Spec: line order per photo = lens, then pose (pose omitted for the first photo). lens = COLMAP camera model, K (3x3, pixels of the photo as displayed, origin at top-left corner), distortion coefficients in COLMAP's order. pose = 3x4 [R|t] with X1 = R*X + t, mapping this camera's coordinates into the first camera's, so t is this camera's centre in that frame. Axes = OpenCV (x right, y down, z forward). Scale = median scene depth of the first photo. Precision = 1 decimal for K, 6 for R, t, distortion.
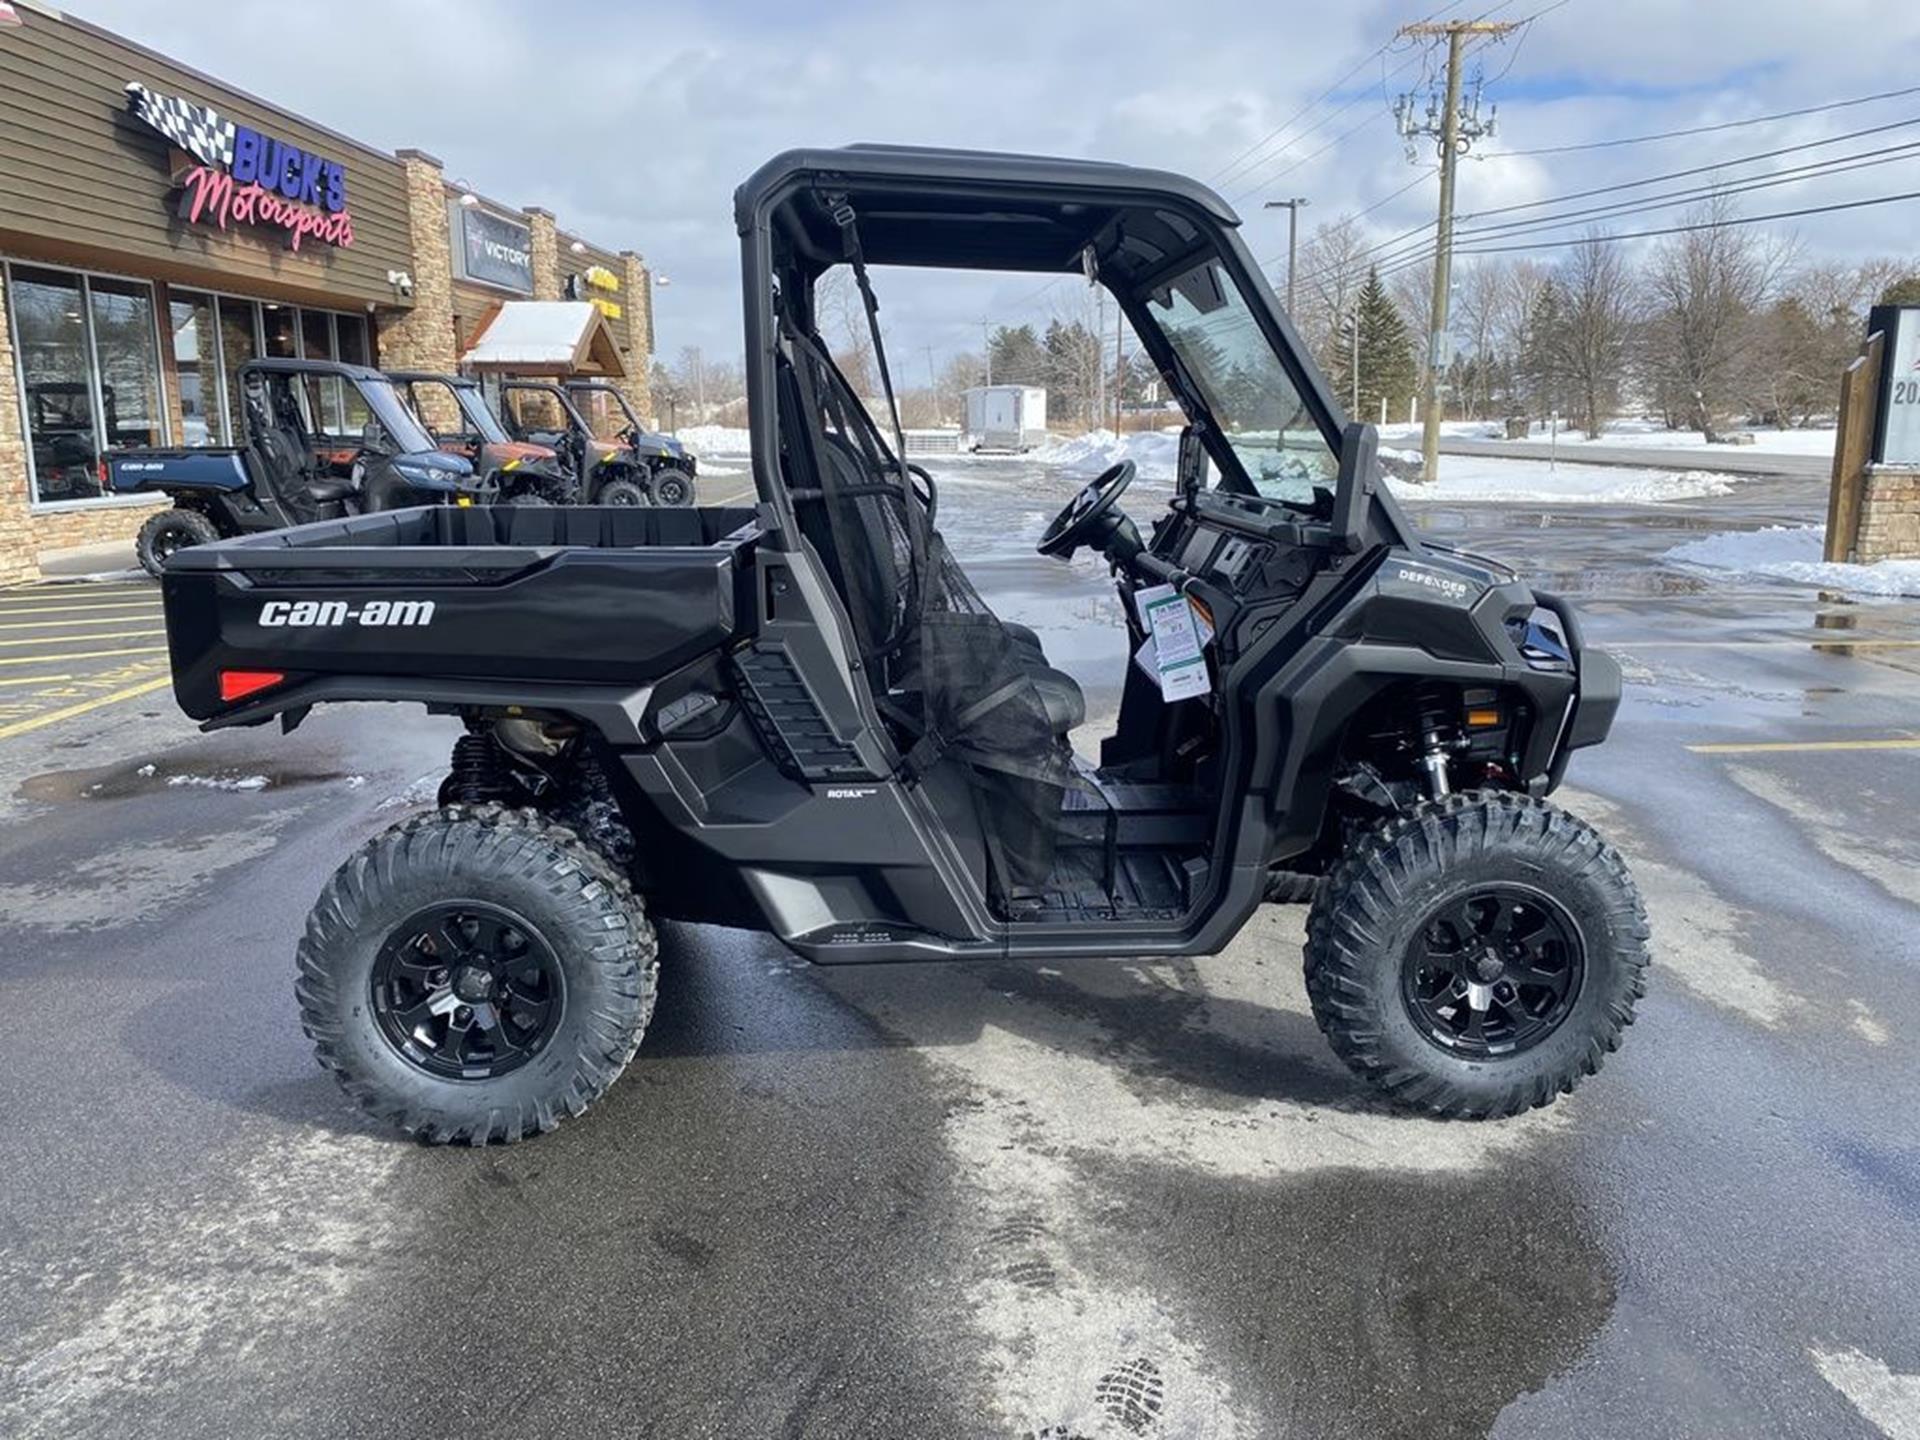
lens RADIAL K [[1397.0, 0, 960.0], [0, 1397.0, 720.0], [0, 0, 1]] dist [0.002236, -0.009085]
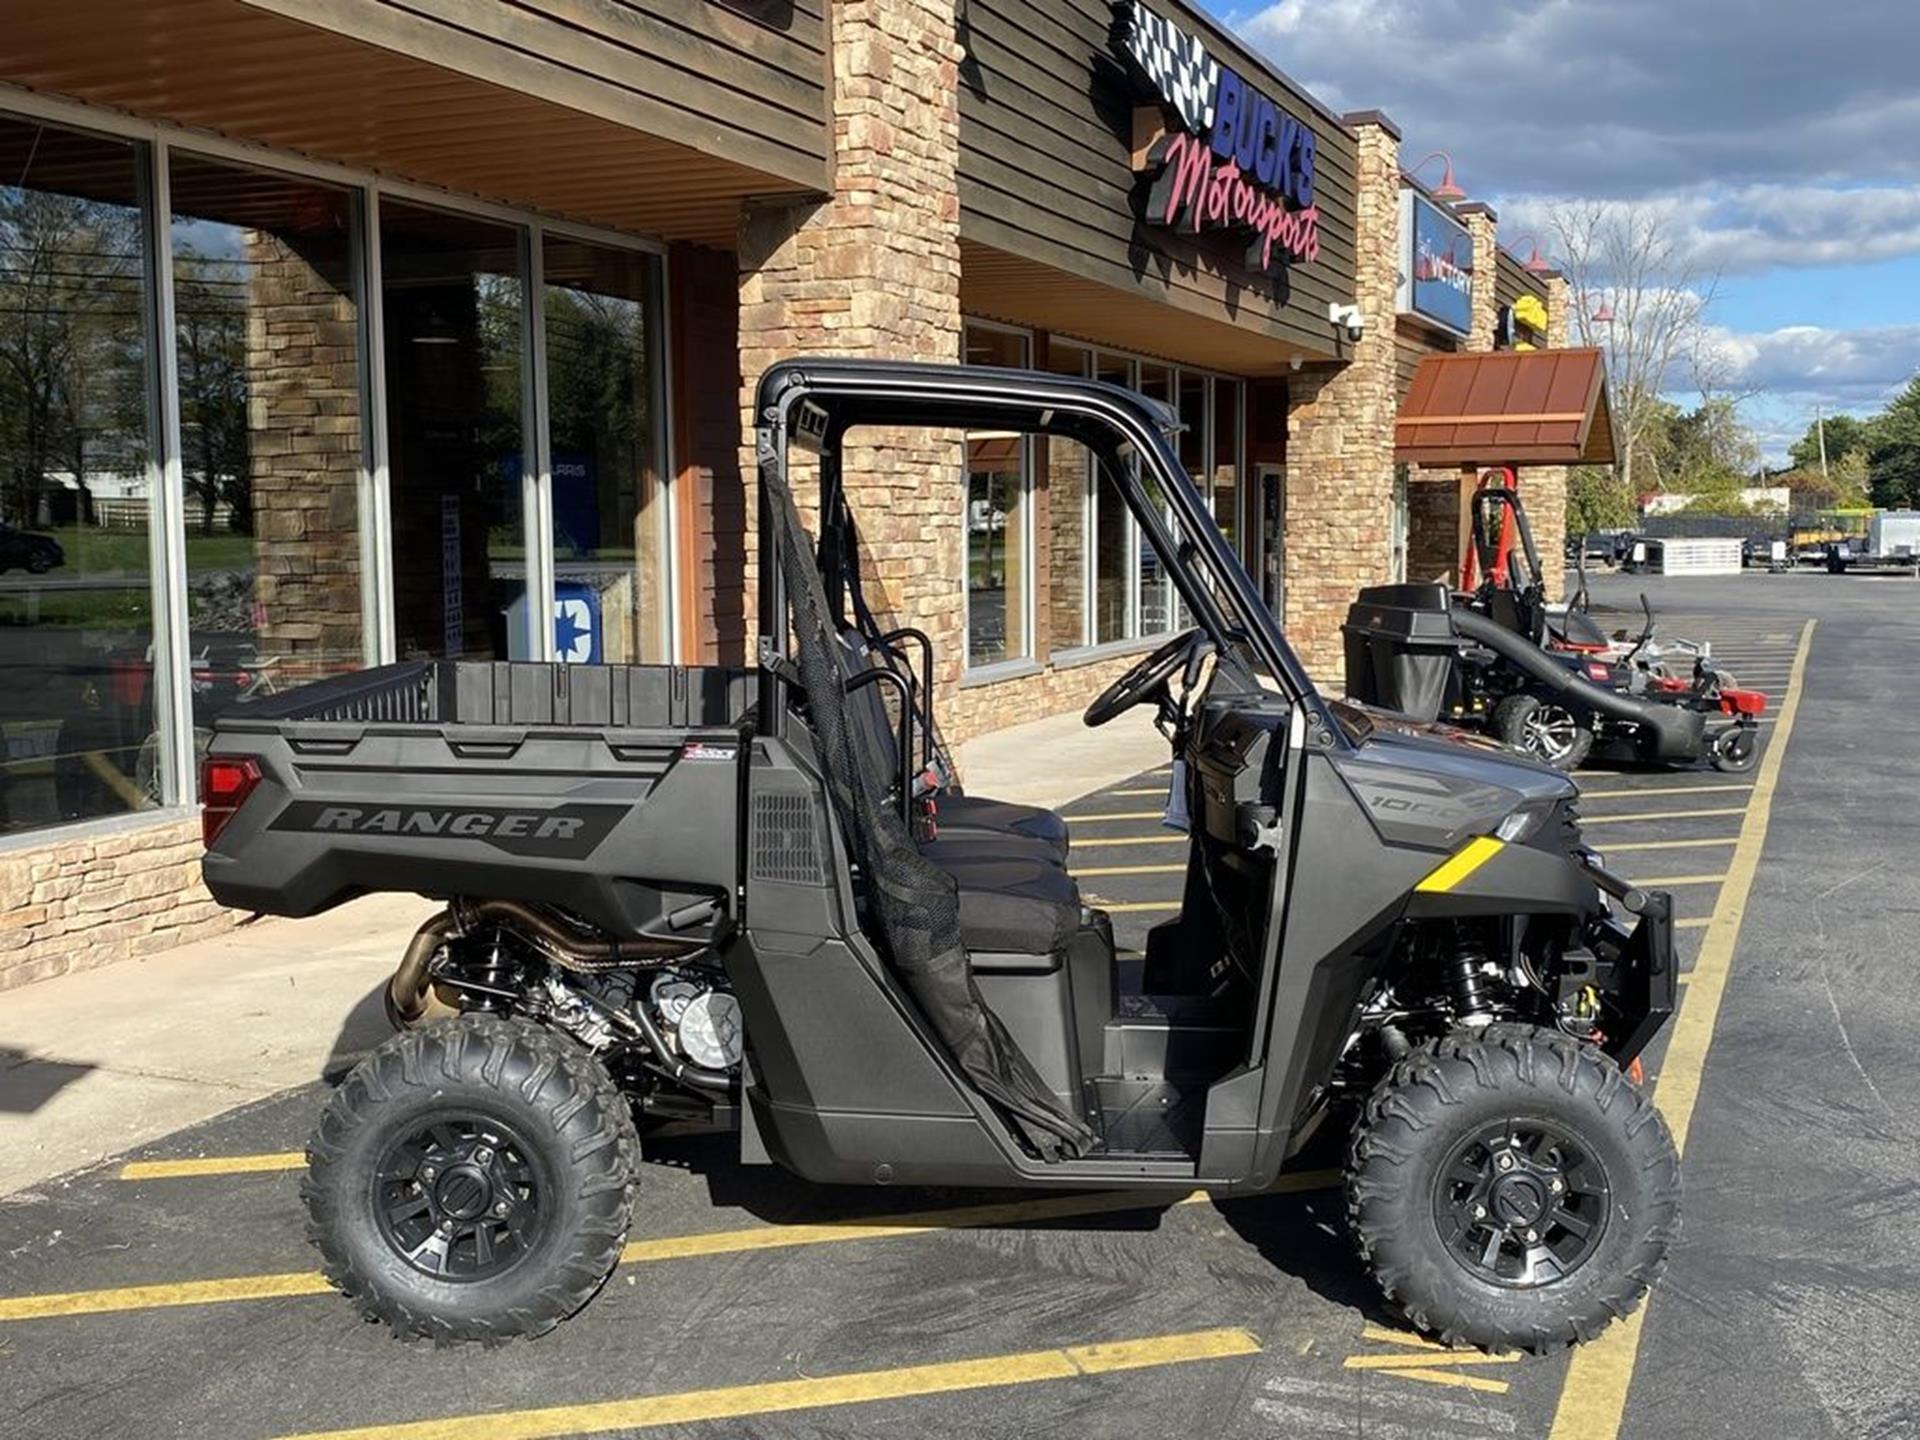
lens RADIAL K [[1929.3, 0, 960.0], [0, 1929.3, 720.0], [0, 0, 1]] dist [0.016509, 0.002901]
pose [[0.923542, 0.026800, -0.382560, -0.274719], [-0.068451, 0.993056, -0.095679, -0.055088], [0.377339, 0.114550, 0.918963, 0.209383]]
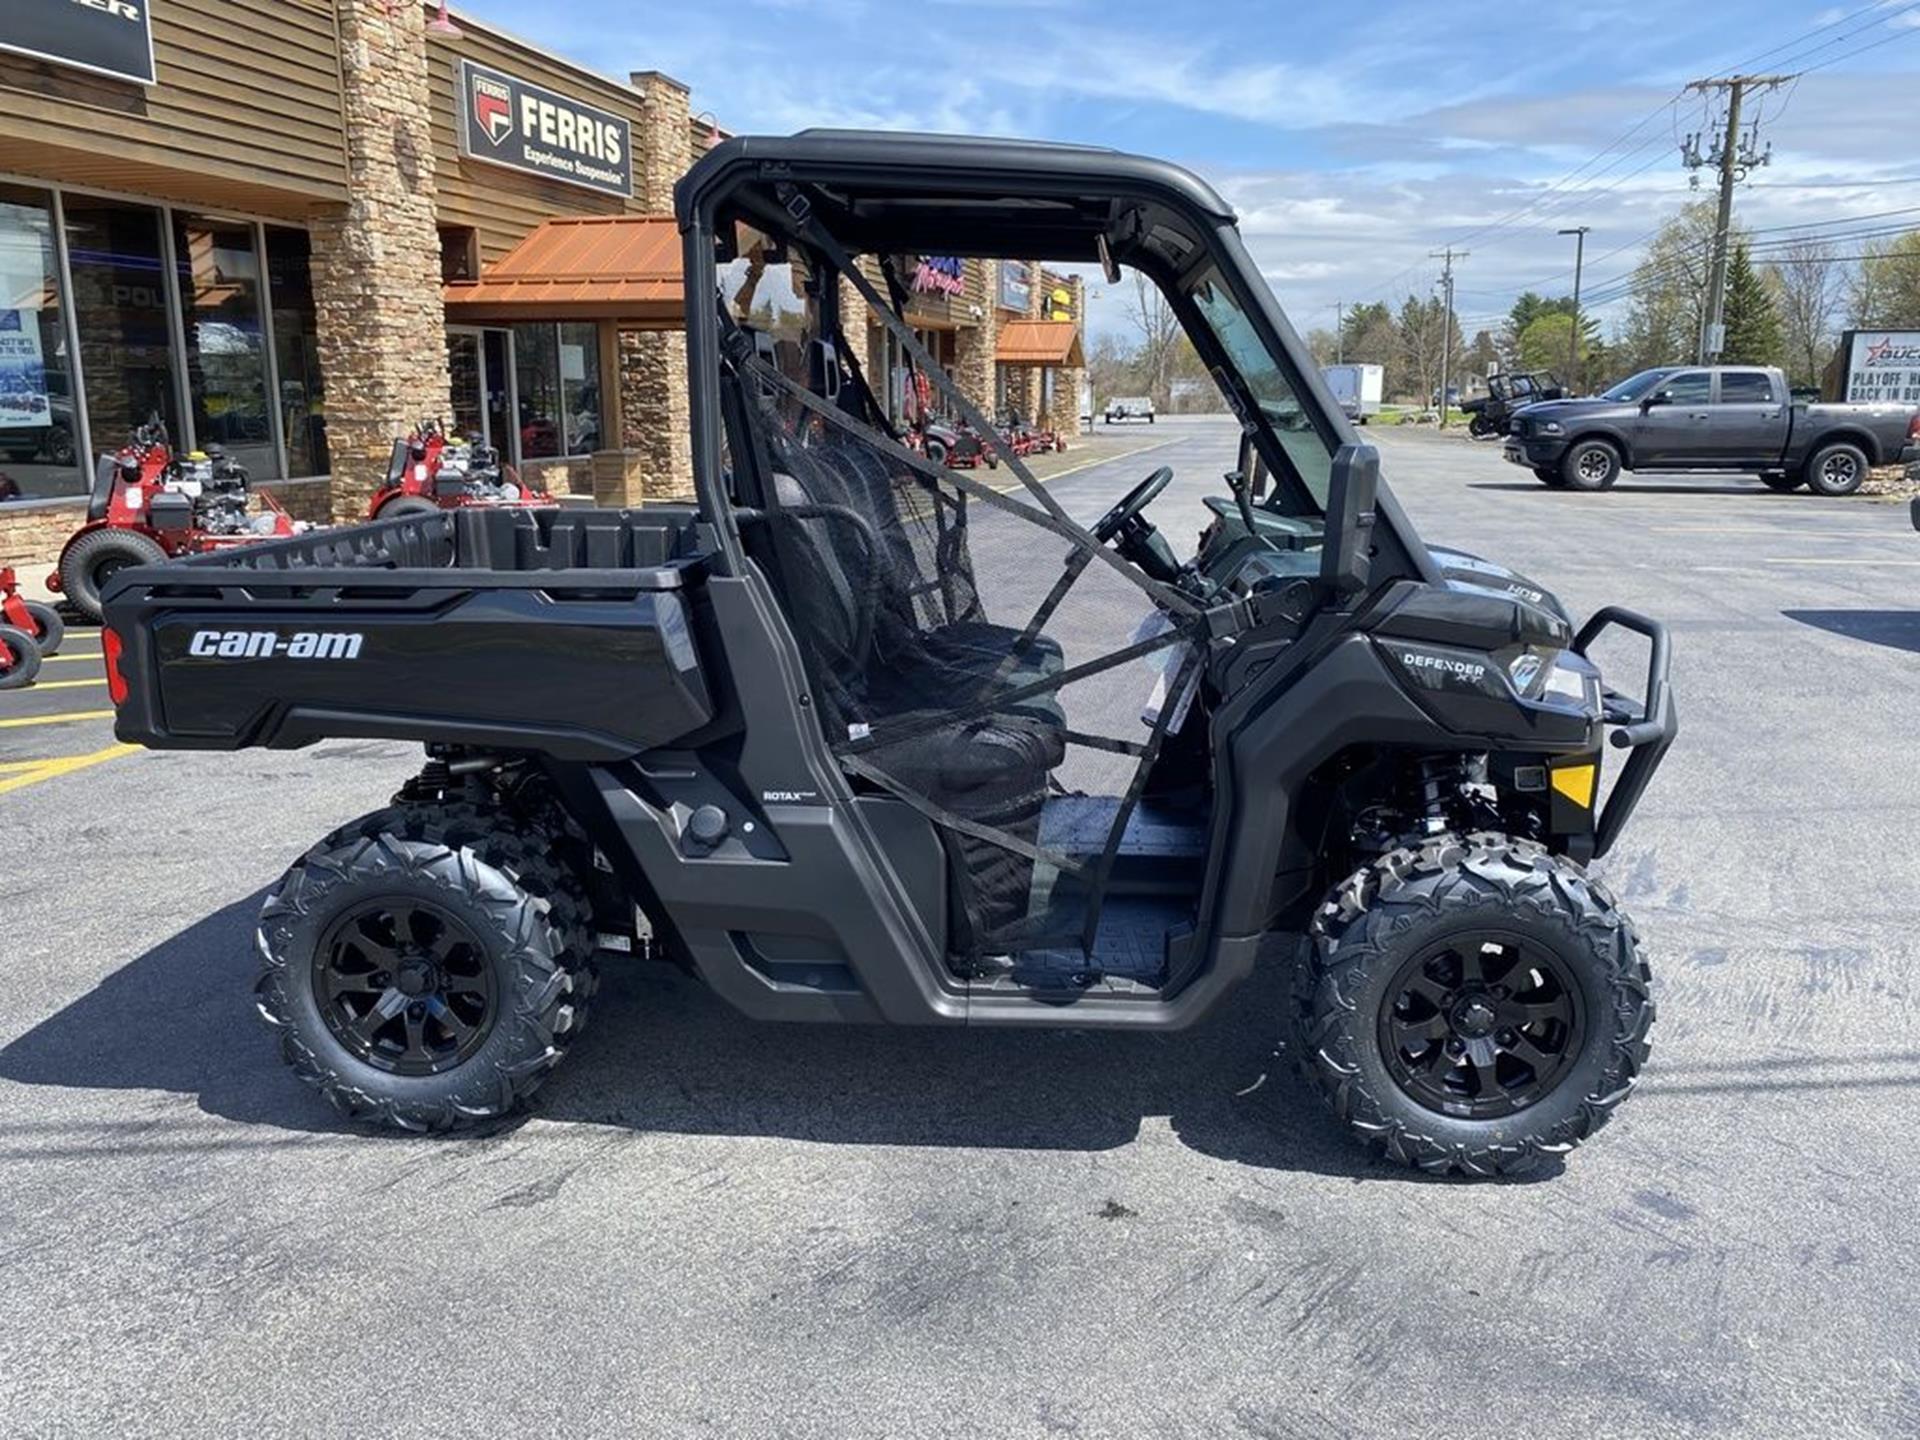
lens RADIAL K [[1466.7, 0, 990.3], [0, 1466.7, 727.3], [0, 0, 1]] dist [0.005289, -0.059999]
pose [[0.978649, 0.042513, -0.201093, -0.010736], [-0.040673, 0.999084, 0.013271, 0.191275], [0.201473, -0.004808, 0.979482, -0.868167]]
